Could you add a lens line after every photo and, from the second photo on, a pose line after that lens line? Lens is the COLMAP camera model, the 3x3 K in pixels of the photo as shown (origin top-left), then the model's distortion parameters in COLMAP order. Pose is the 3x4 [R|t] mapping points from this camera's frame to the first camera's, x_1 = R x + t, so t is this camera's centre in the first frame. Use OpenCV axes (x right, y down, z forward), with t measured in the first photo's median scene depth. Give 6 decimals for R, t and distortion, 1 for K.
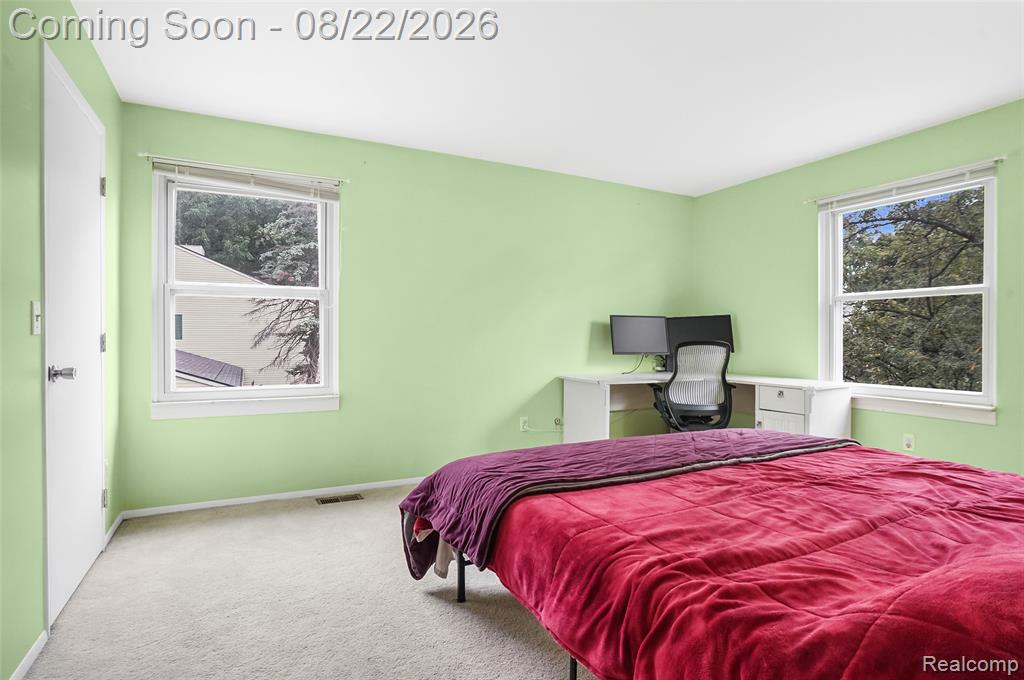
lens RADIAL K [[519.4, 0, 506.0], [0, 519.4, 339.3], [0, 0, 1]] dist [-0.051842, 0.025311]
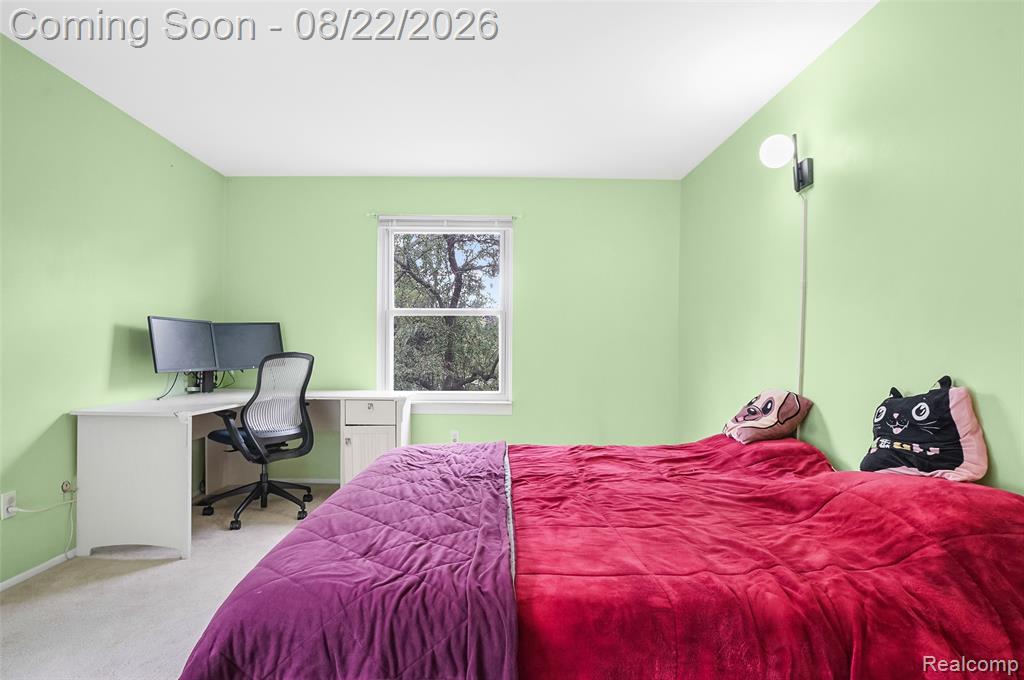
lens RADIAL K [[537.6, 0, 518.6], [0, 537.6, 346.0], [0, 0, 1]] dist [-0.056096, 0.029241]
pose [[0.445670, 0.005119, 0.895183, -0.223367], [-0.000109, 0.999984, -0.005664, -0.002875], [-0.895197, 0.002427, 0.445664, 0.268313]]
